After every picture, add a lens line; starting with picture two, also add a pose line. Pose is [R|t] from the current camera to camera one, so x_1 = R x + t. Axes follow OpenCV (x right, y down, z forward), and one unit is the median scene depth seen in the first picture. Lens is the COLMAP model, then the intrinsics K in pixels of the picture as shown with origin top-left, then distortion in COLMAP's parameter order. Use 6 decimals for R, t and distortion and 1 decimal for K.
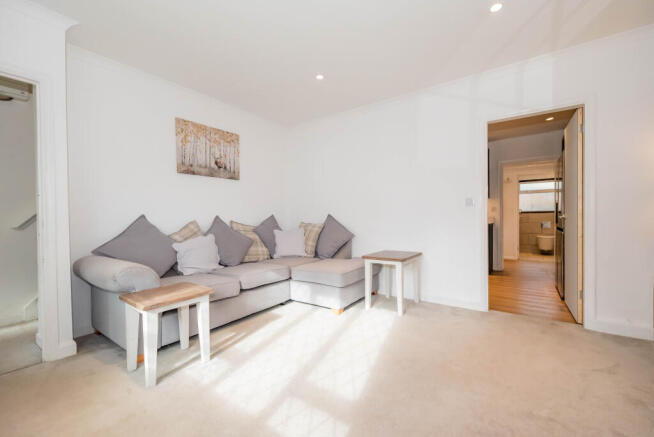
lens RADIAL K [[272.6, 0, 327.0], [0, 272.6, 218.5], [0, 0, 1]] dist [0.000700, 0.000028]
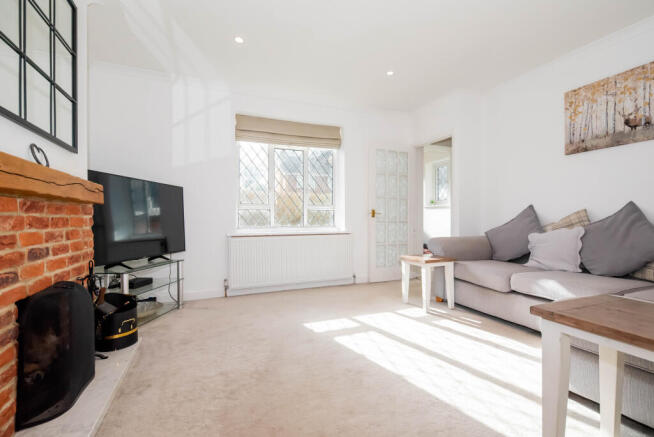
lens RADIAL K [[302.9, 0, 327.0], [0, 302.9, 218.5], [0, 0, 1]] dist [-0.000721, -0.000143]
pose [[-0.541530, 0.016965, -0.840510, 0.677439], [0.012182, 0.999850, 0.012333, 0.014316], [0.840593, -0.003560, -0.541655, 0.861654]]
